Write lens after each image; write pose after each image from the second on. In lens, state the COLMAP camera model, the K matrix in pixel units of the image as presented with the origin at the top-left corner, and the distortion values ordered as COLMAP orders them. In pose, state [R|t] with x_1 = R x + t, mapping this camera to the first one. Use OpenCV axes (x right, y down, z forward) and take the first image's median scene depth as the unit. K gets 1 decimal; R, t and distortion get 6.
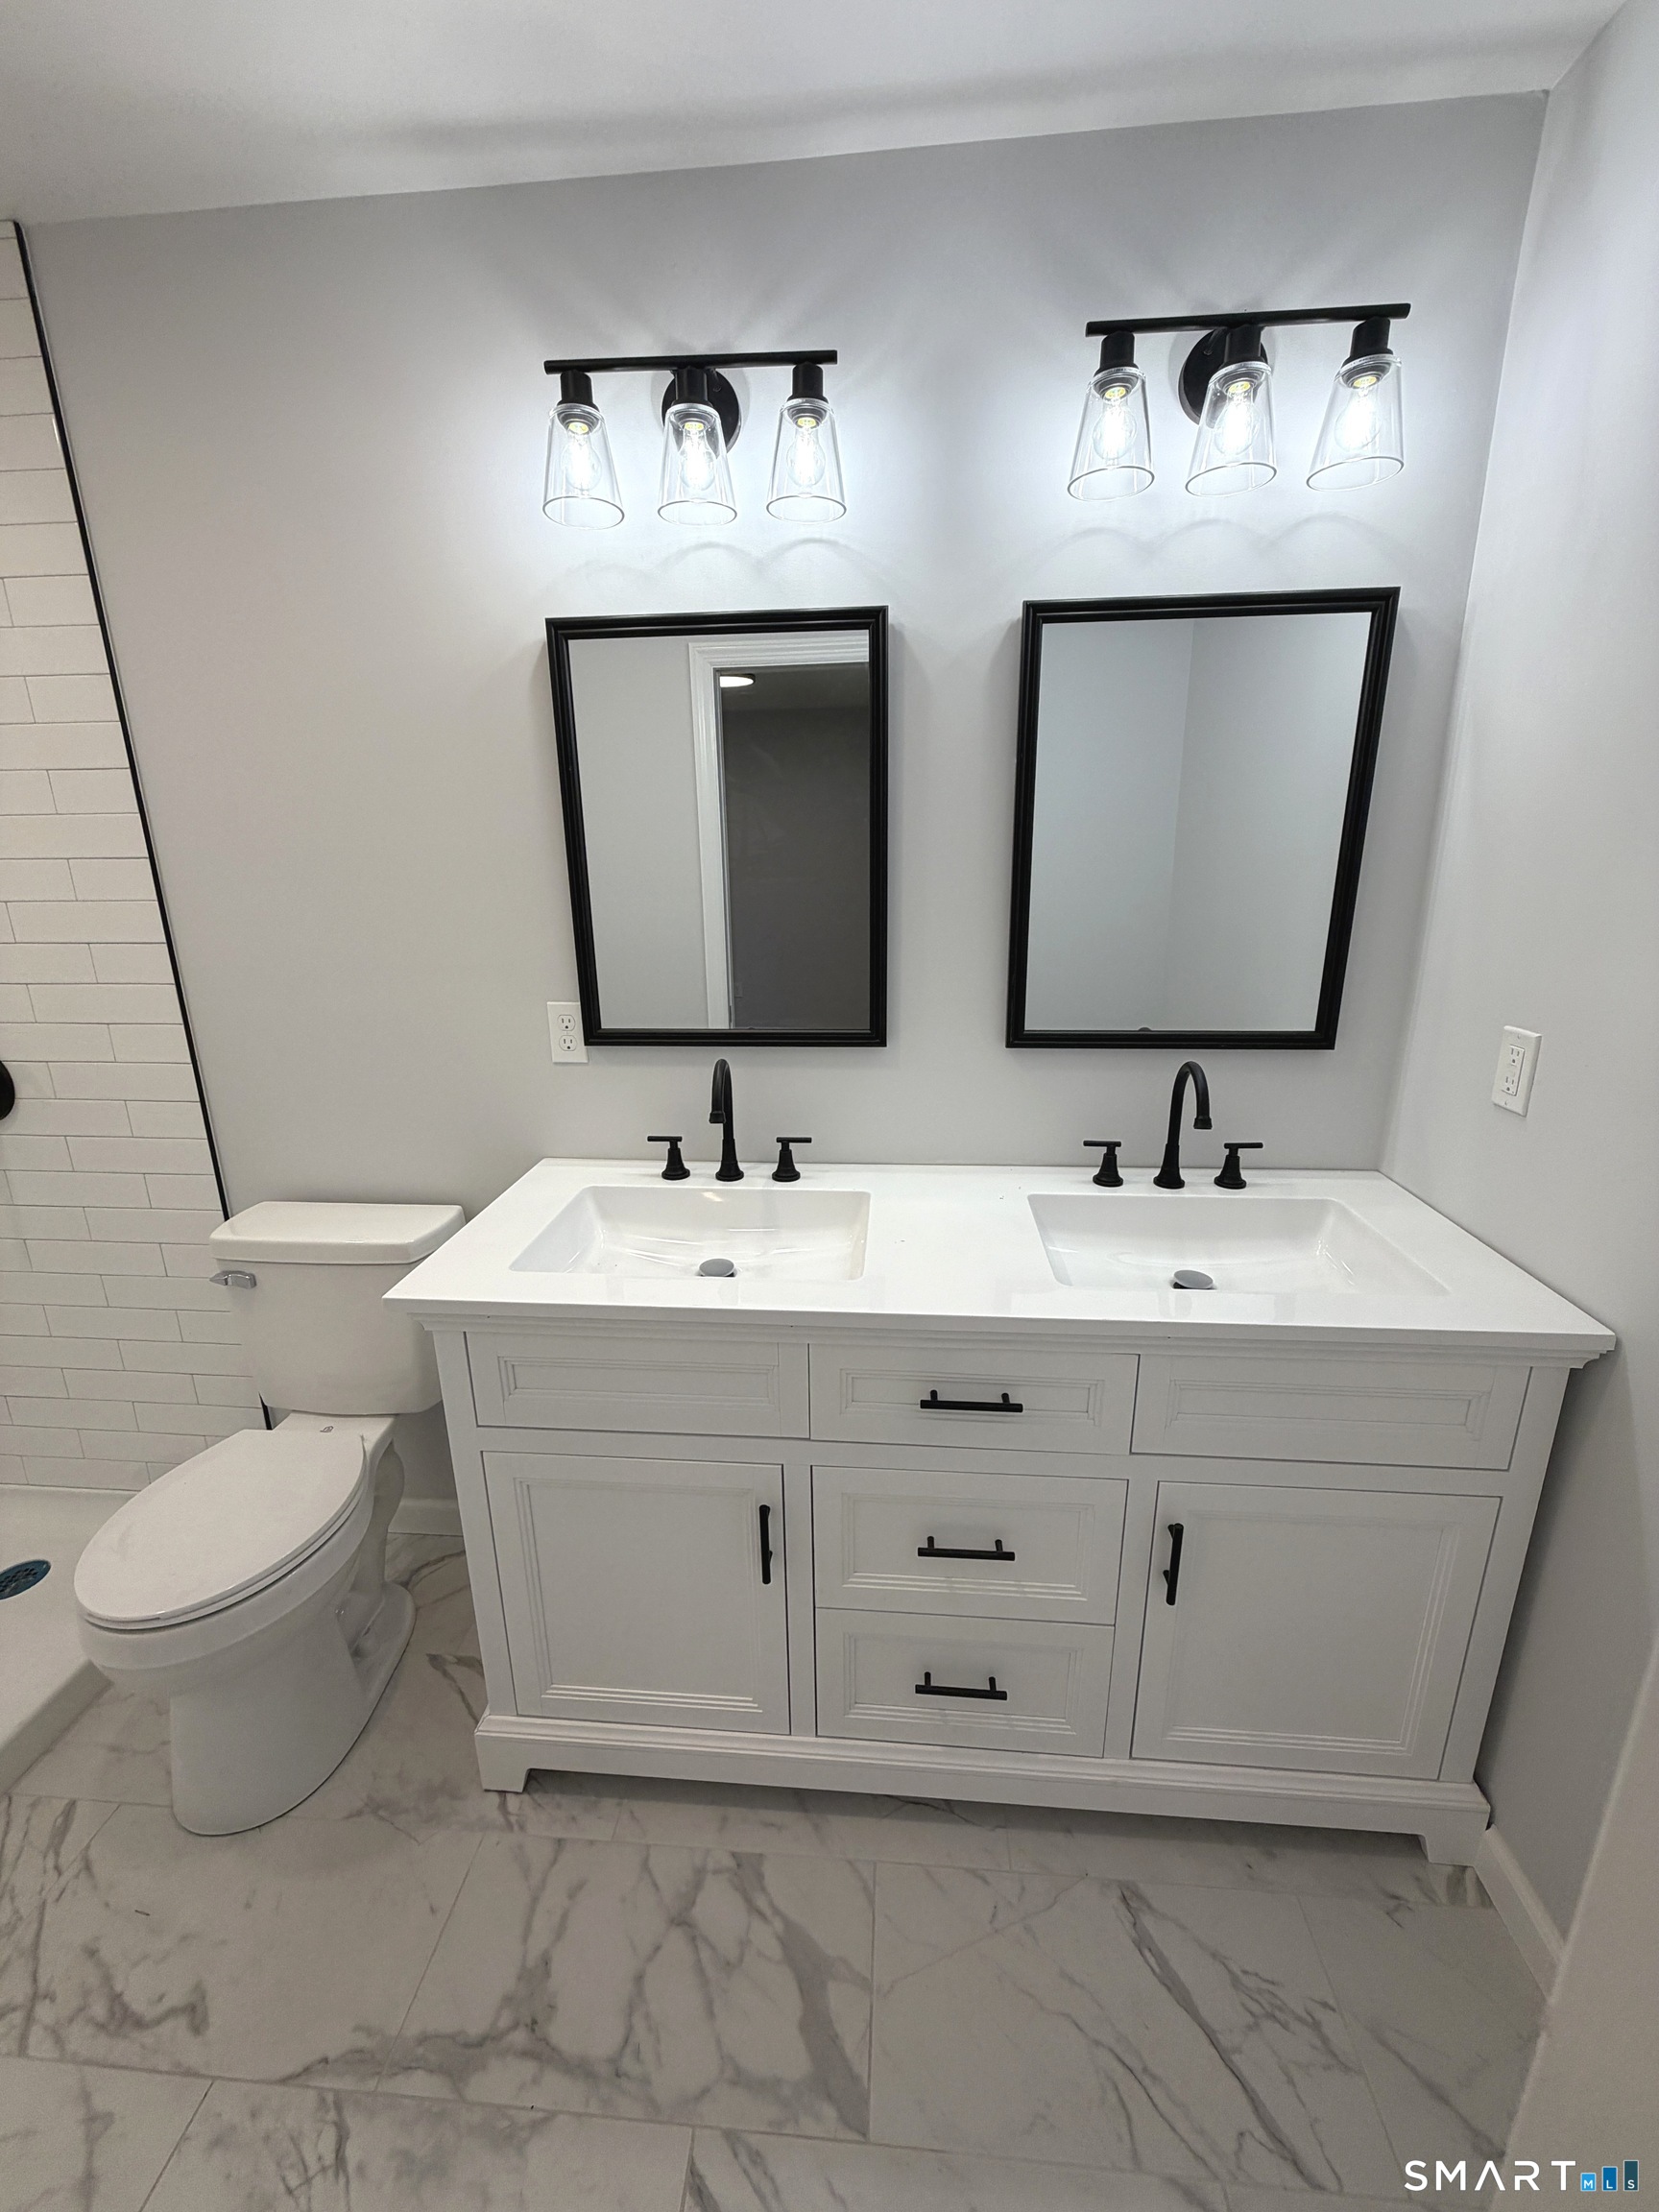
lens RADIAL K [[879.8, 0, 829.5], [0, 879.8, 1106.0], [0, 0, 1]] dist [0.000245, 0.000437]
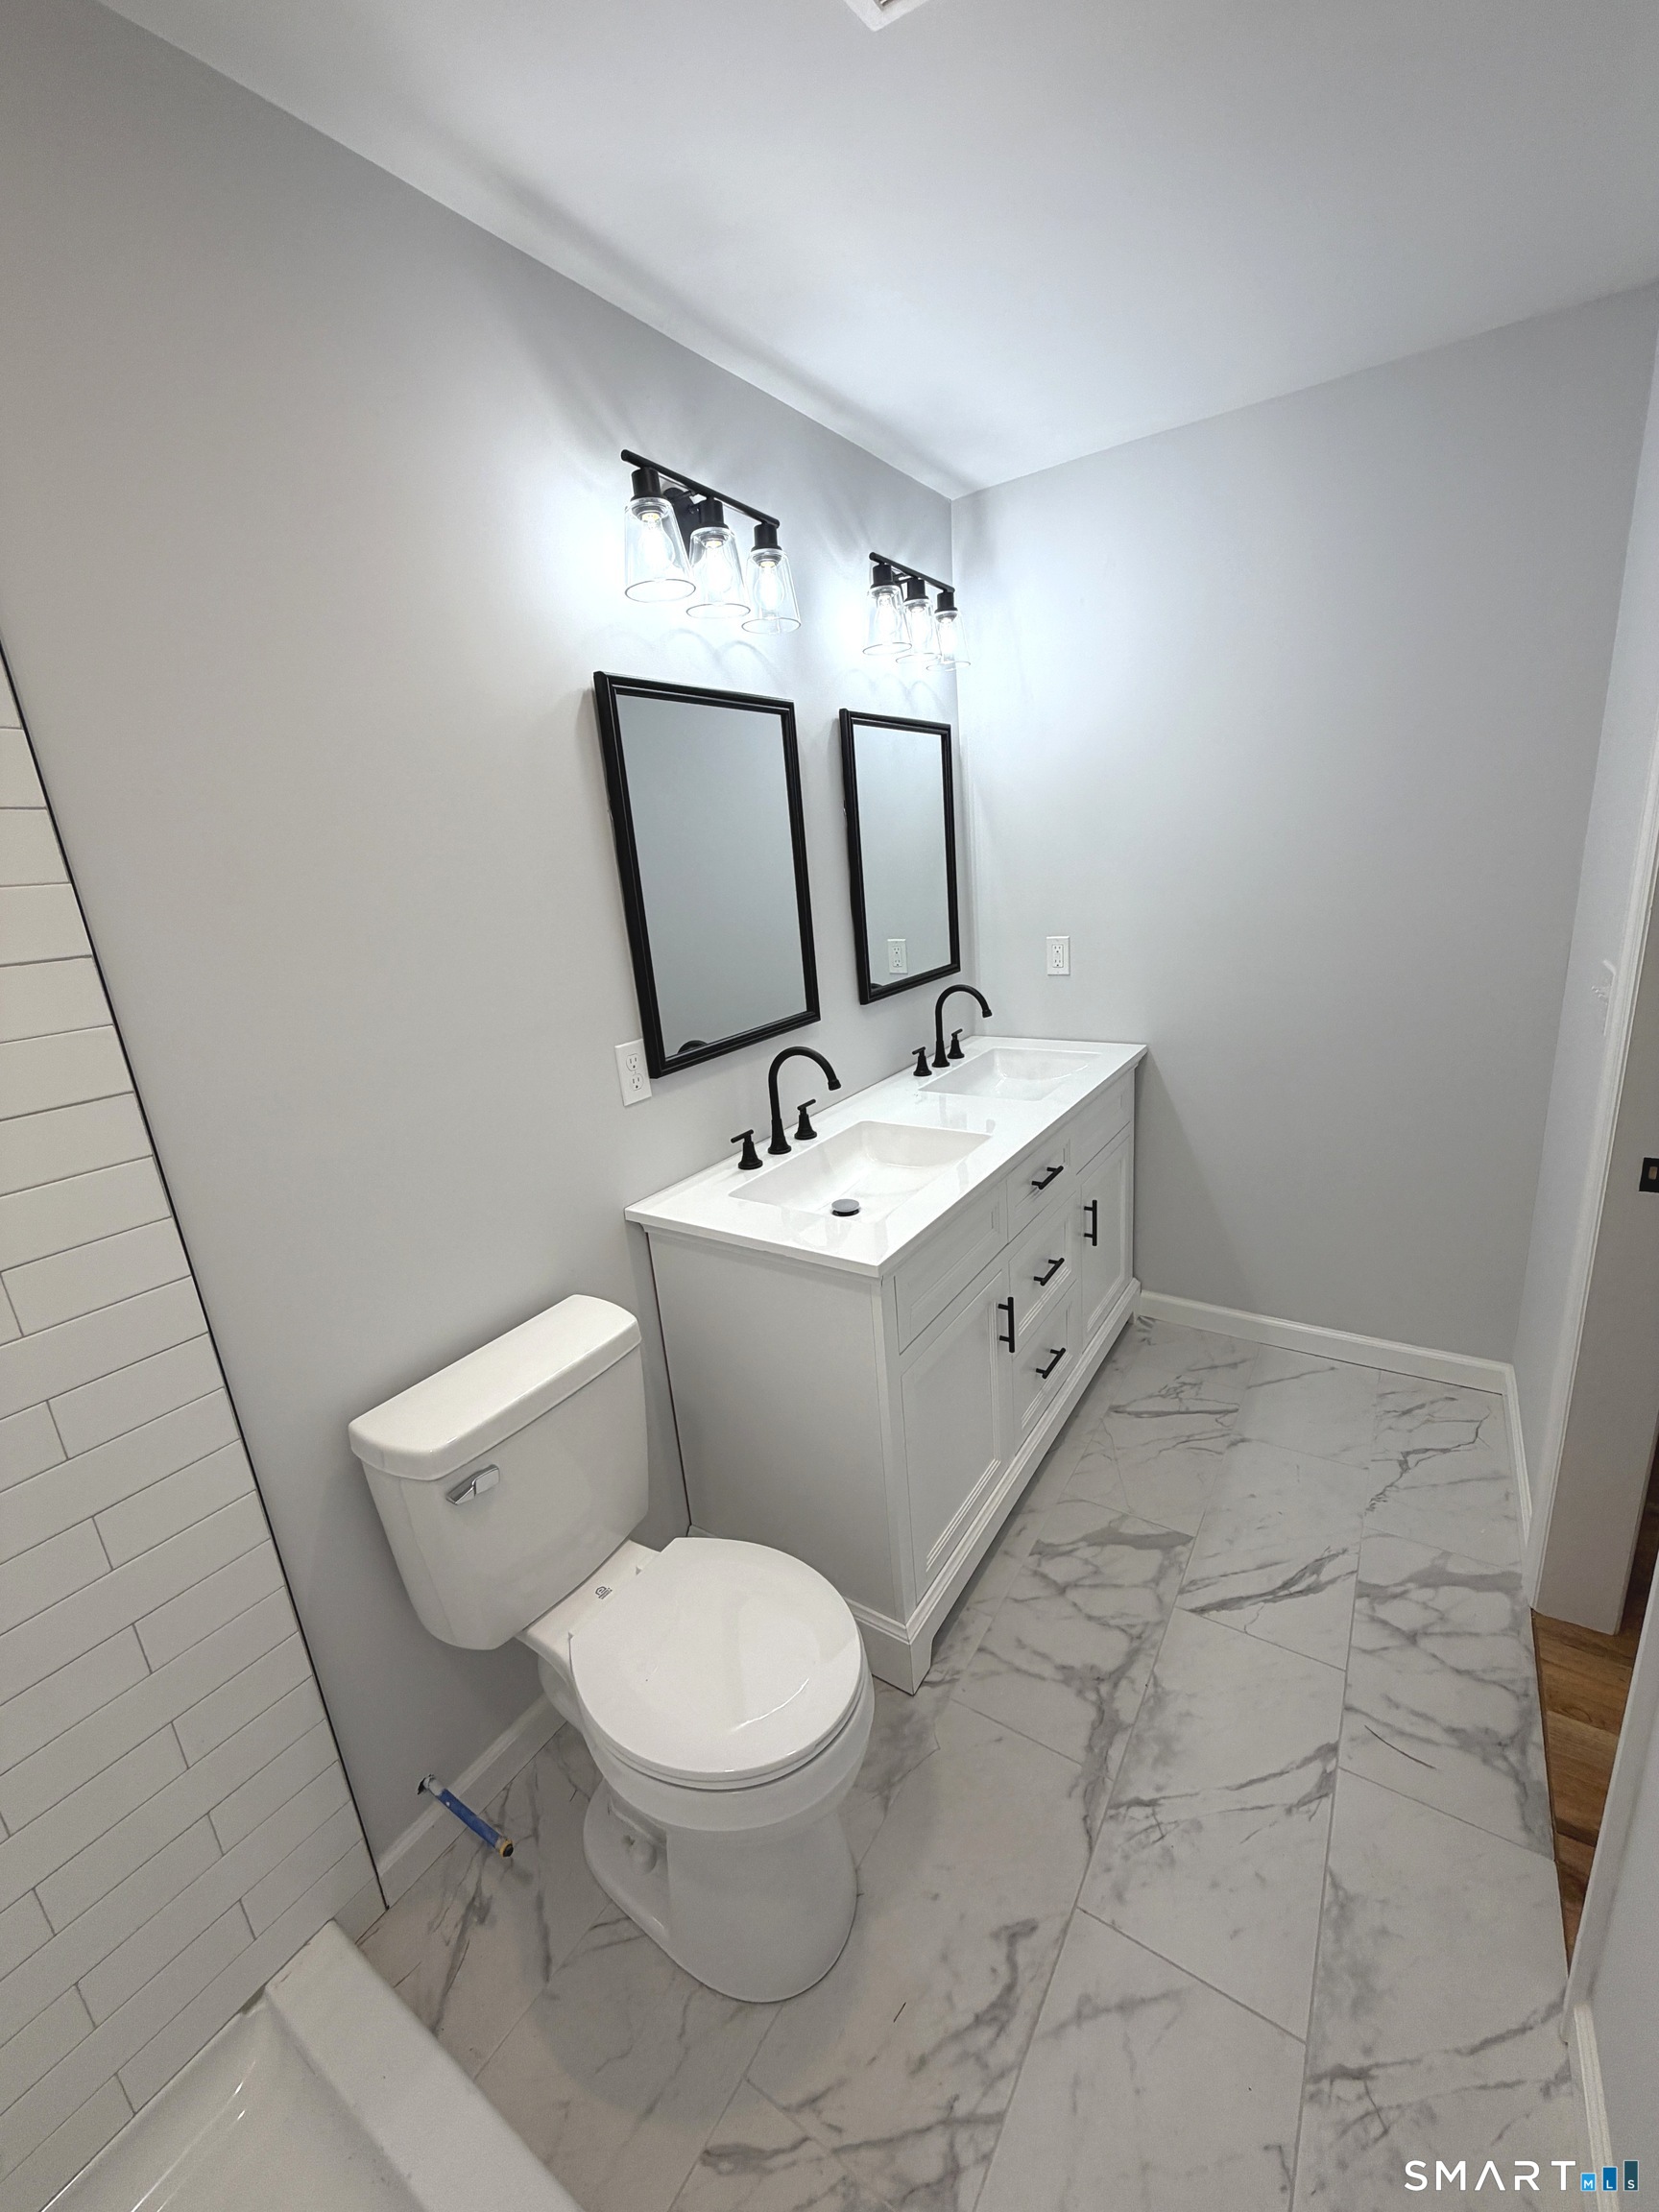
lens RADIAL K [[881.5, 0, 827.9], [0, 881.5, 1102.1], [0, 0, 1]] dist [0.000528, 0.000150]
pose [[0.482282, -0.265618, 0.834776, -1.338854], [0.308519, 0.943371, 0.121929, -0.135469], [-0.819890, 0.198740, 0.536919, 0.364237]]
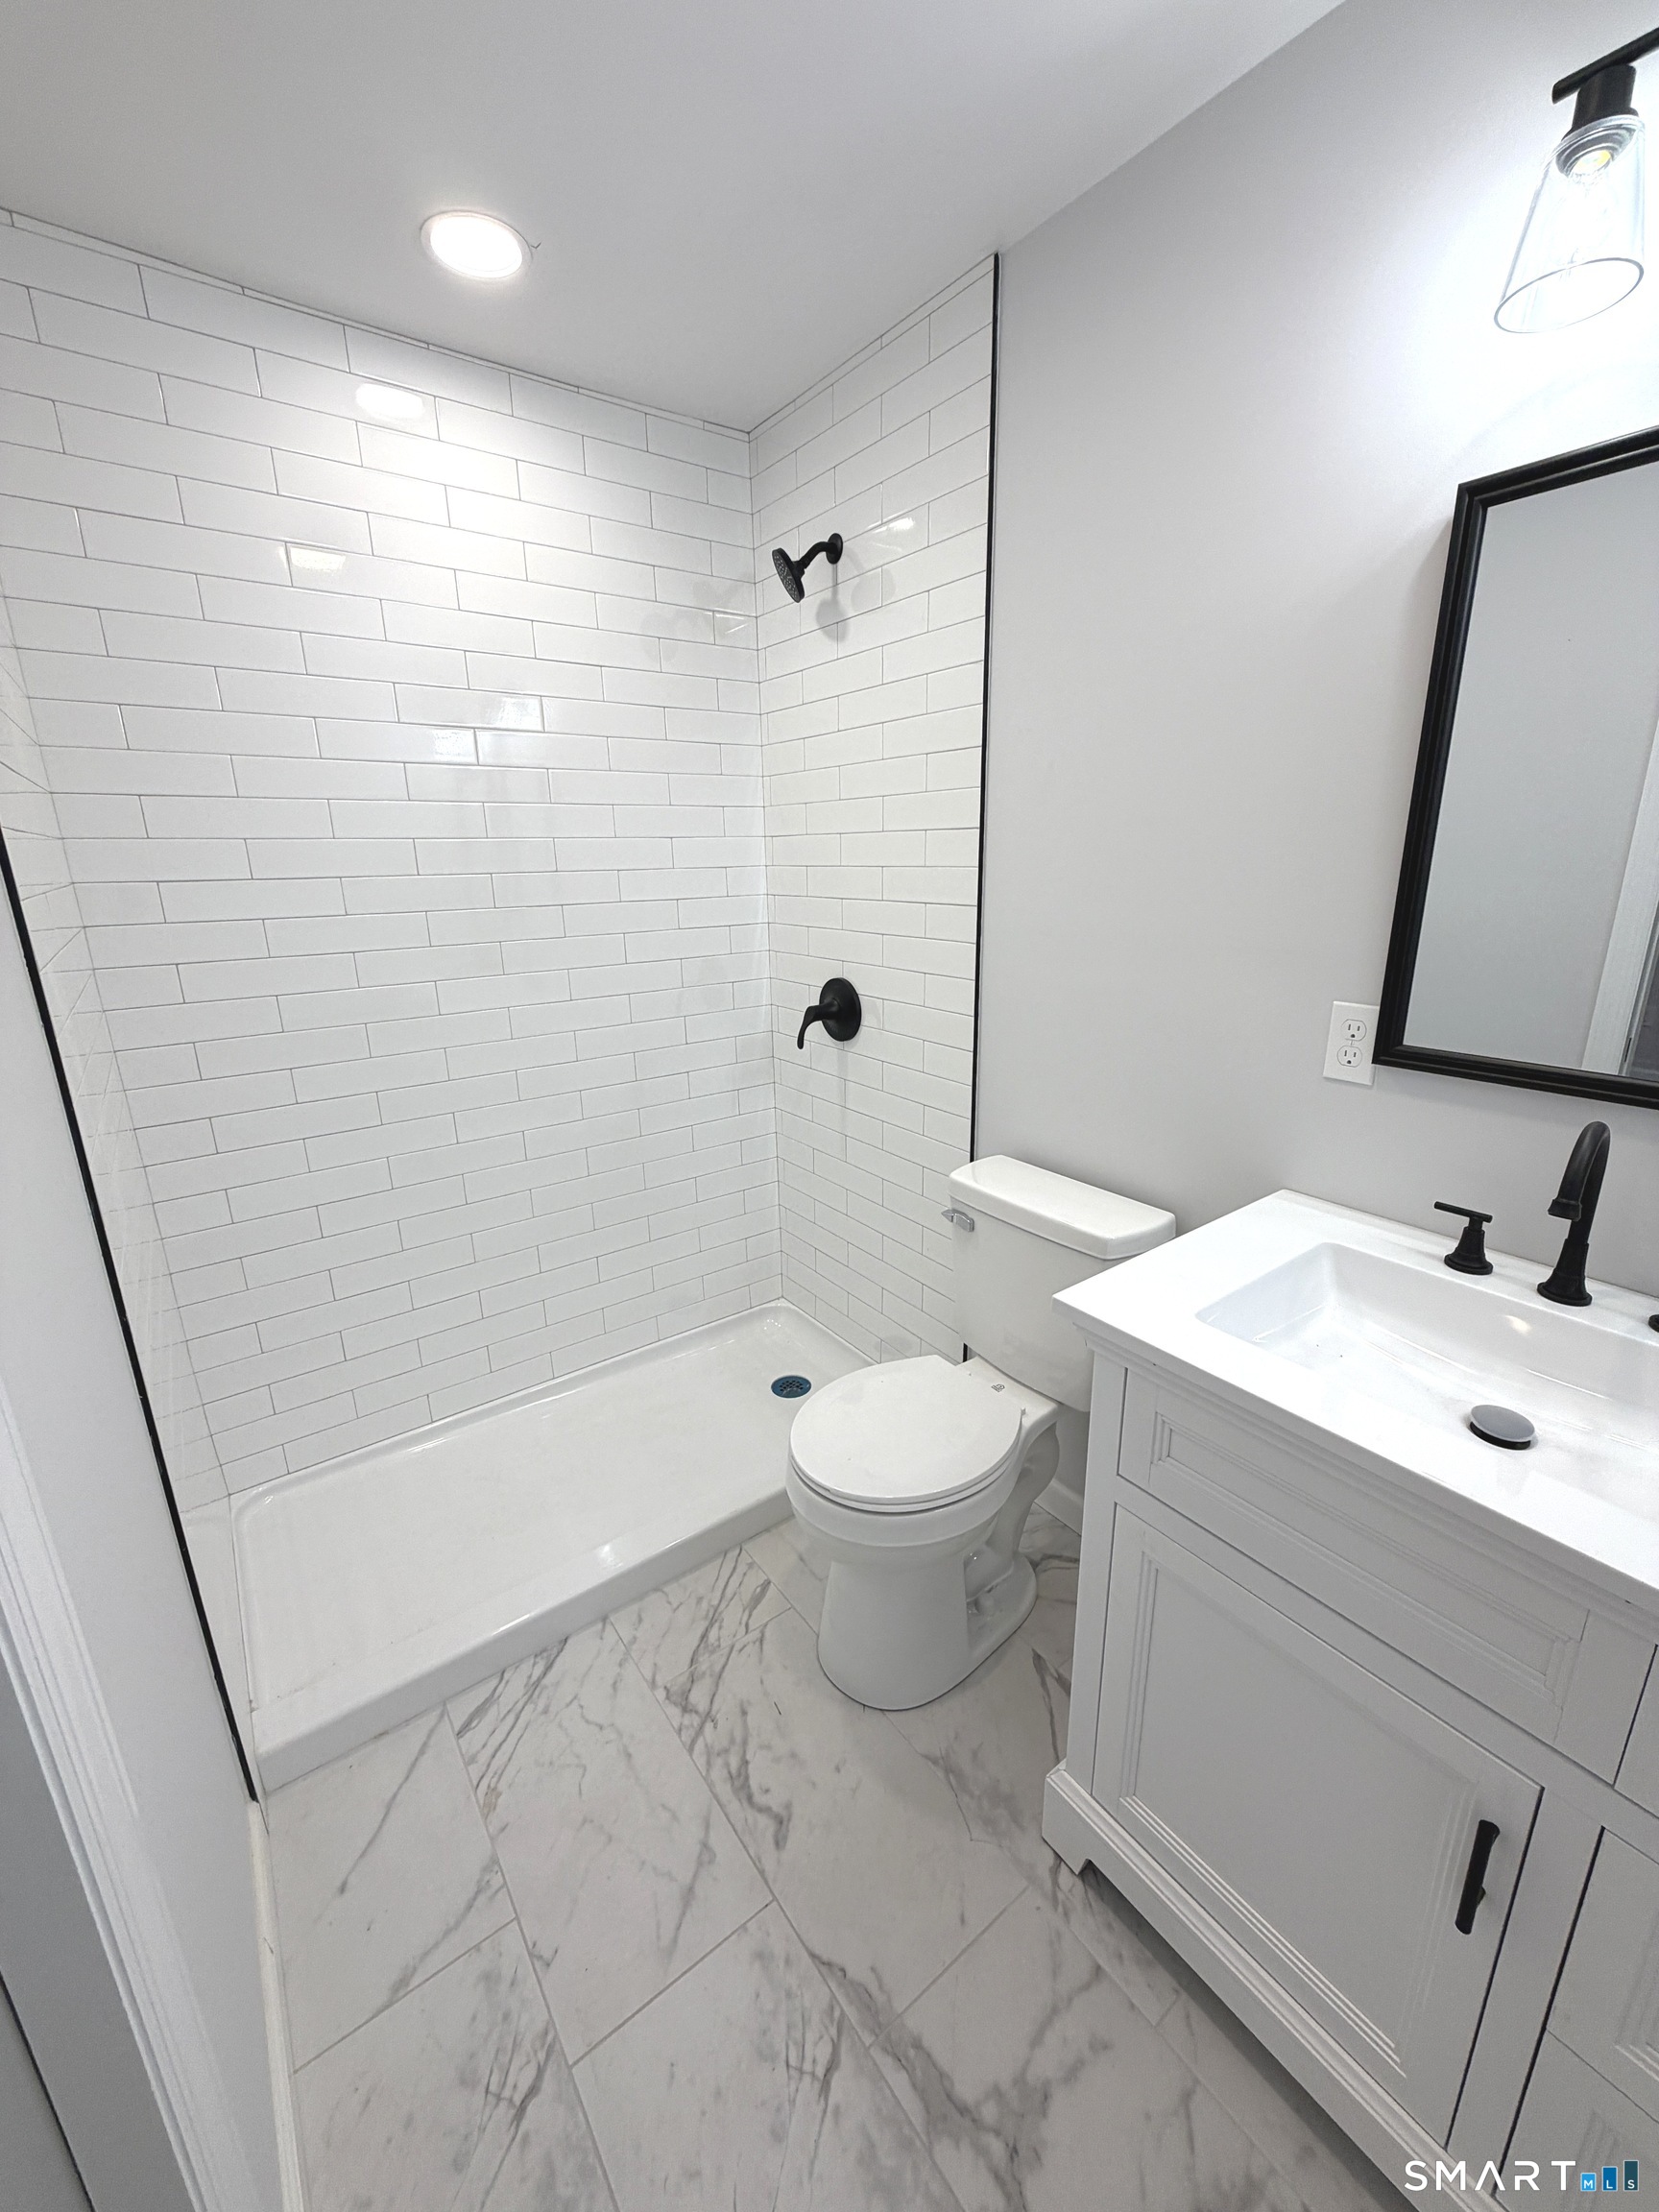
lens RADIAL K [[881.5, 0, 827.9], [0, 881.5, 1102.1], [0, 0, 1]] dist [0.000528, 0.000150]
pose [[0.655235, 0.205416, -0.726960, -0.029805], [-0.193661, 0.975836, 0.101188, -0.027153], [0.730180, 0.074482, 0.679183, 0.169978]]
